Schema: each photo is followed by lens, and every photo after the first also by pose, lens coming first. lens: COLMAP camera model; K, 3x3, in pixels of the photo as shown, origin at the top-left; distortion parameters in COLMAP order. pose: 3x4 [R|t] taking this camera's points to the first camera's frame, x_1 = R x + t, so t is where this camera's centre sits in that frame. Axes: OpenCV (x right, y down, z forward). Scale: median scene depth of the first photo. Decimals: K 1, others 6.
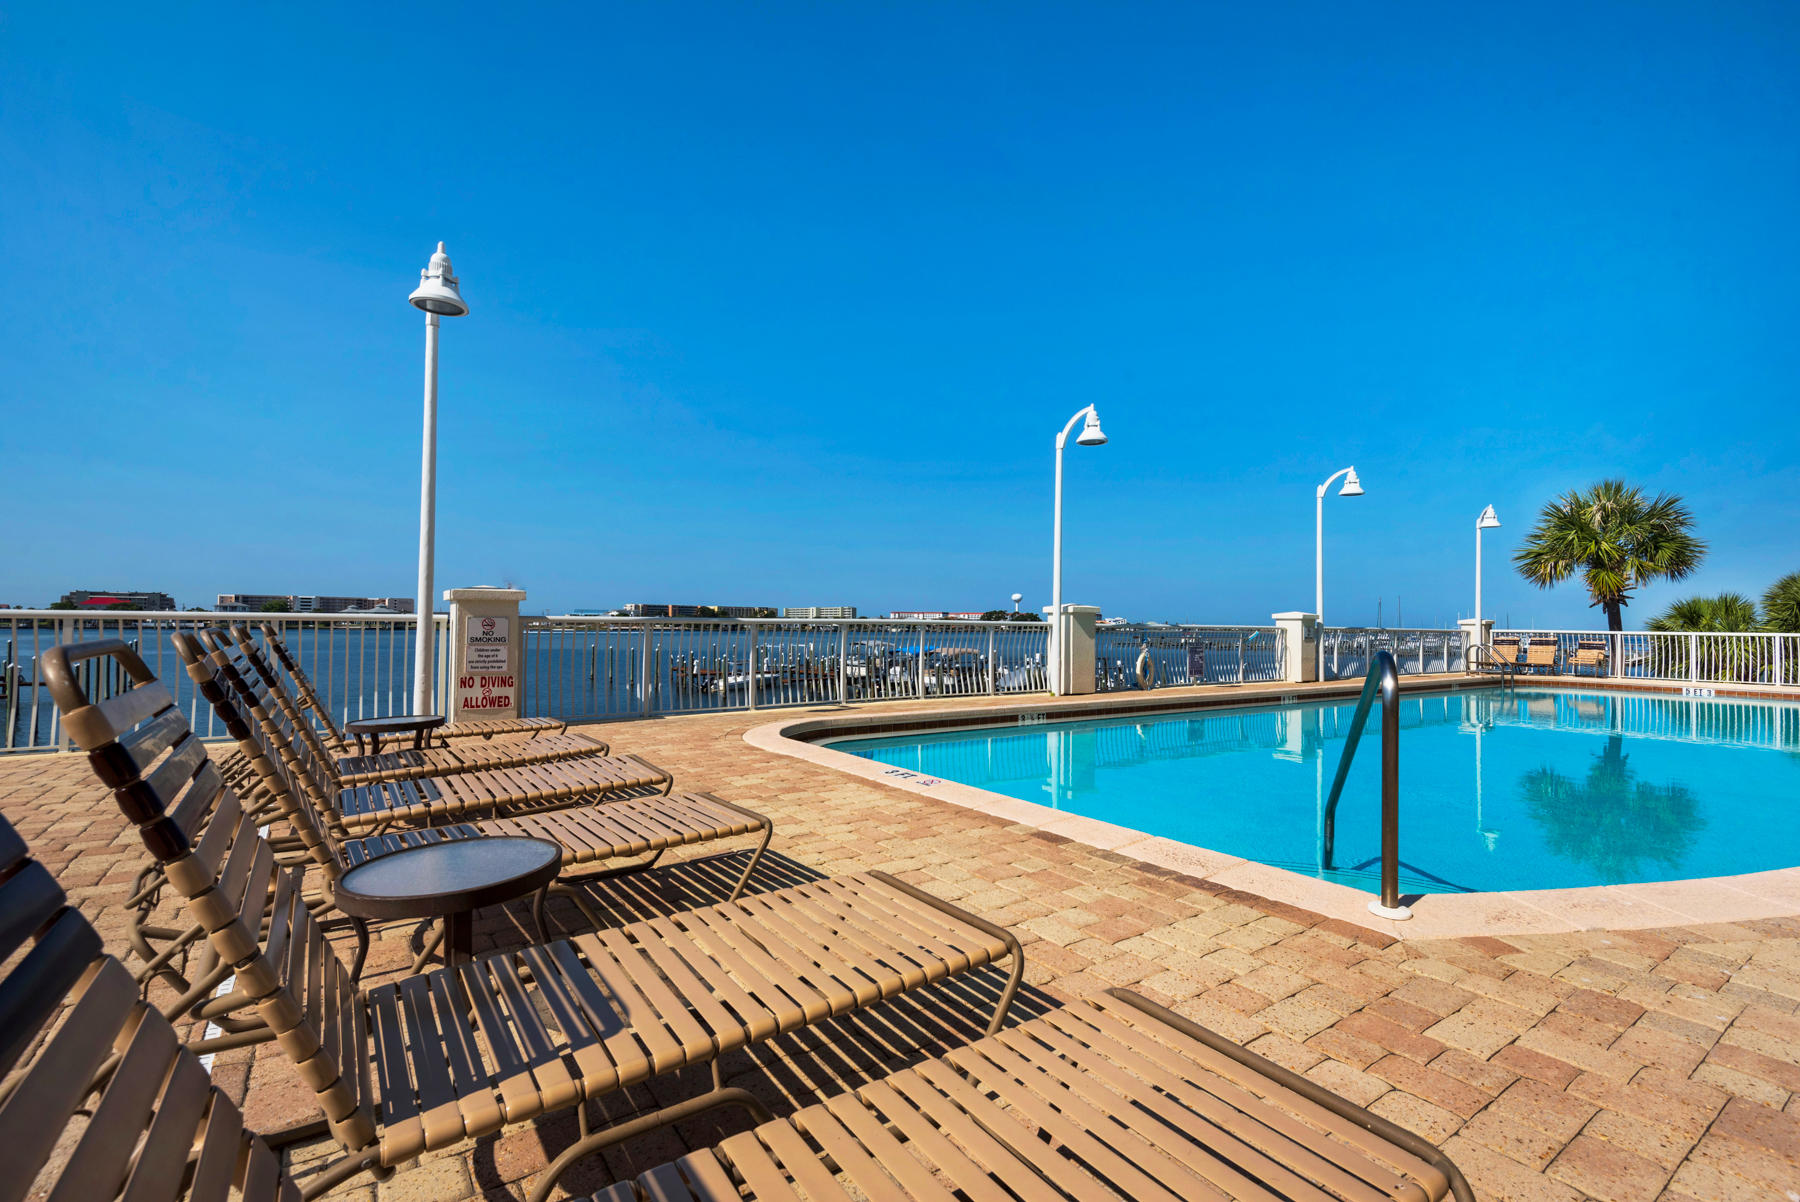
lens RADIAL K [[811.3, 0, 898.1], [0, 811.3, 611.3], [0, 0, 1]] dist [0.024230, 0.000074]
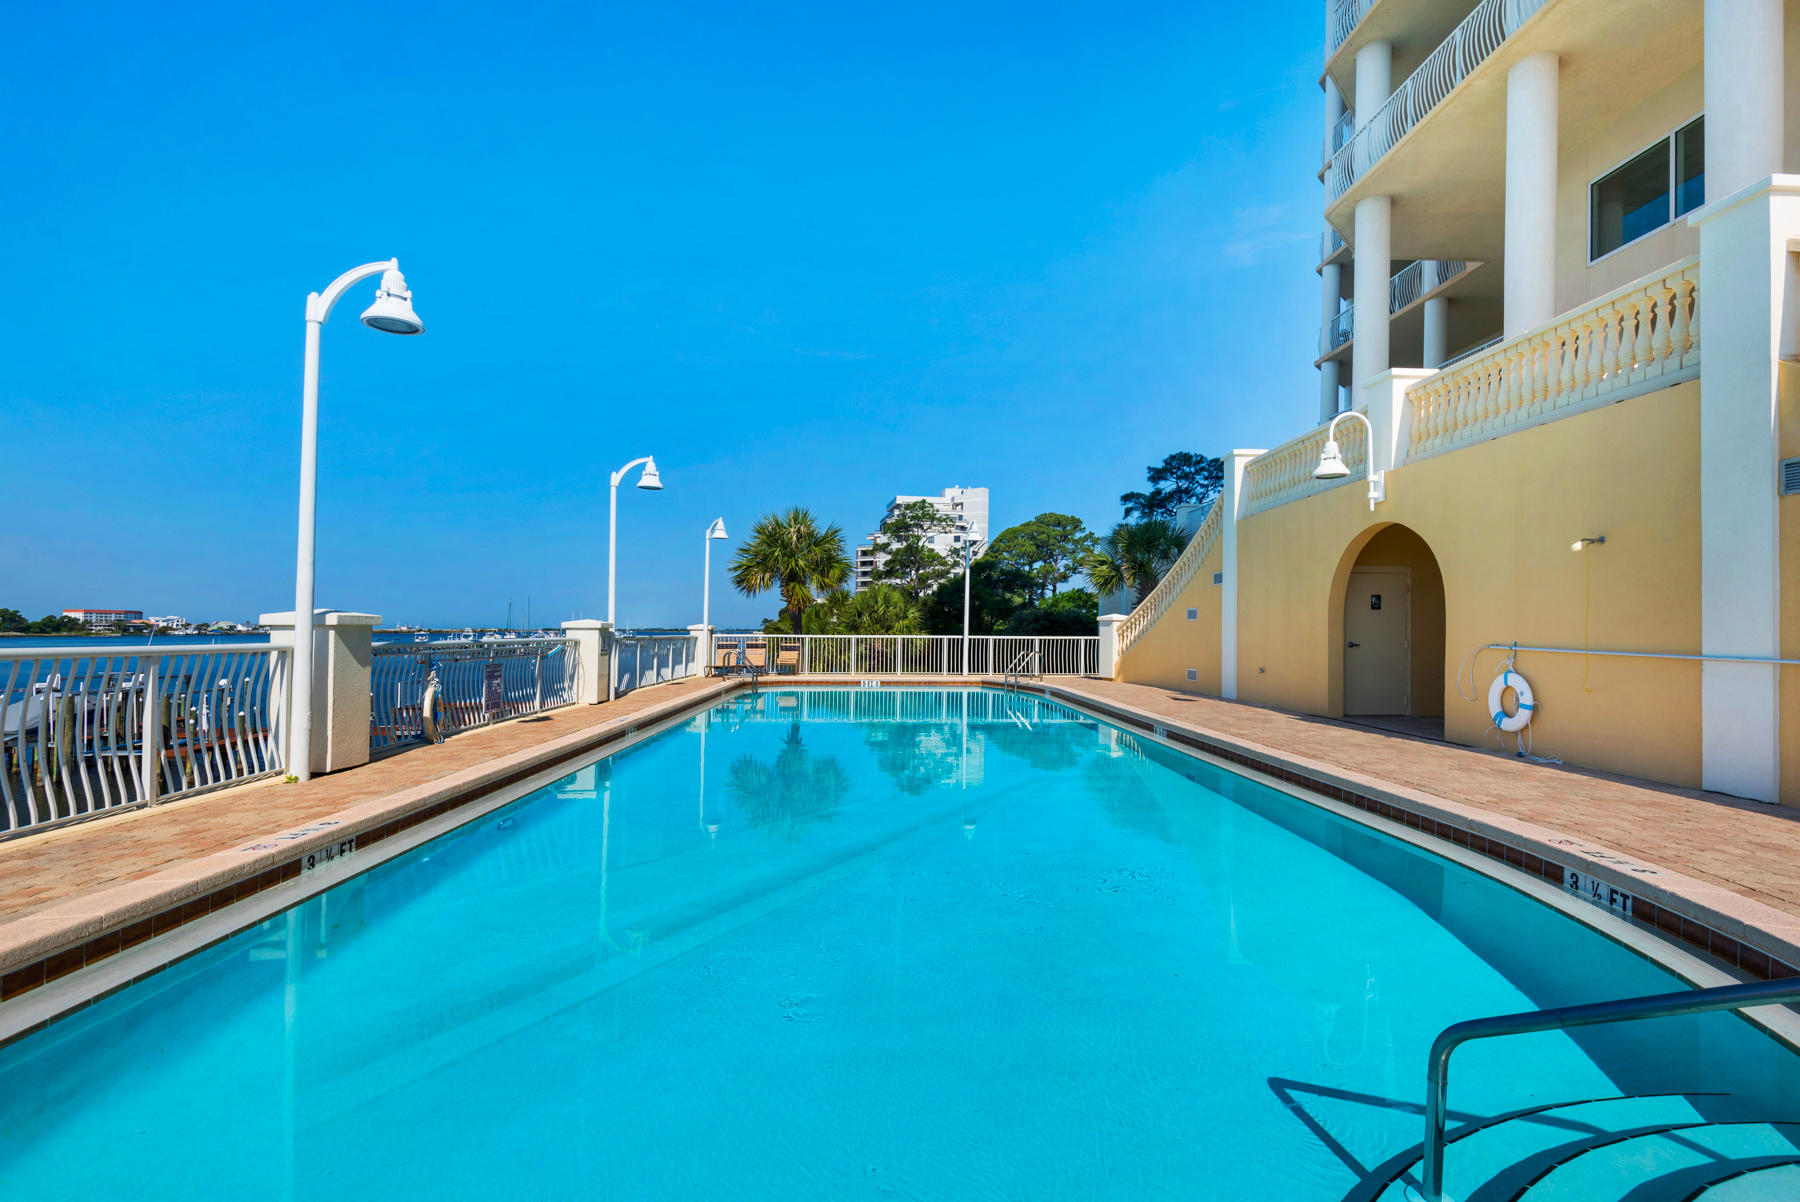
lens RADIAL K [[811.3, 0, 897.5], [0, 811.3, 619.3], [0, 0, 1]] dist [0.024230, 0.000074]
pose [[0.557195, 0.000026, 0.830382, -0.029187], [-0.006930, 0.999965, 0.004619, -0.005593], [-0.830353, -0.008328, 0.557176, 0.270549]]
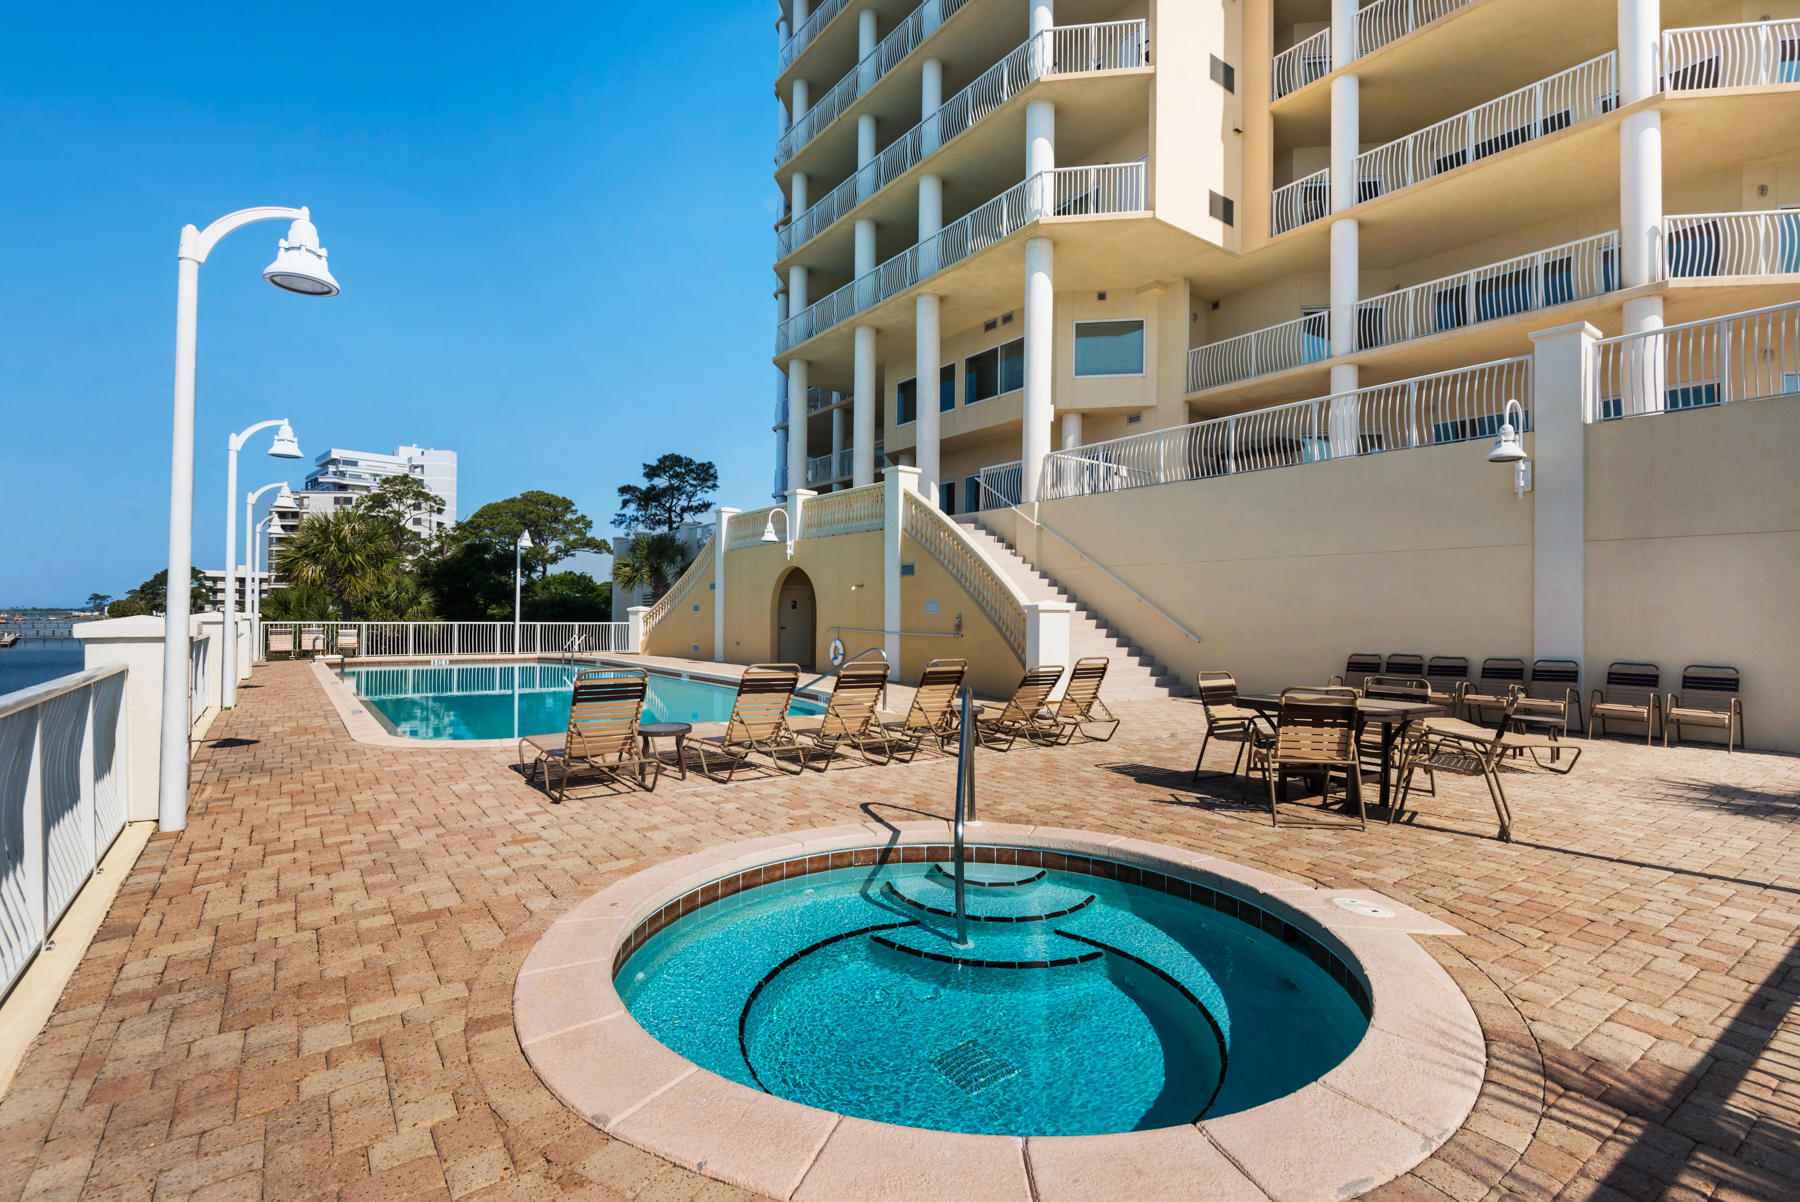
lens RADIAL K [[862.8, 0, 898.7], [0, 862.8, 610.6], [0, 0, 1]] dist [0.004428, 0.000072]
pose [[-0.010699, -0.010313, 0.999890, -0.599197], [-0.018386, 0.999780, 0.010115, -0.027521], [-0.999774, -0.018276, -0.010887, 0.167007]]
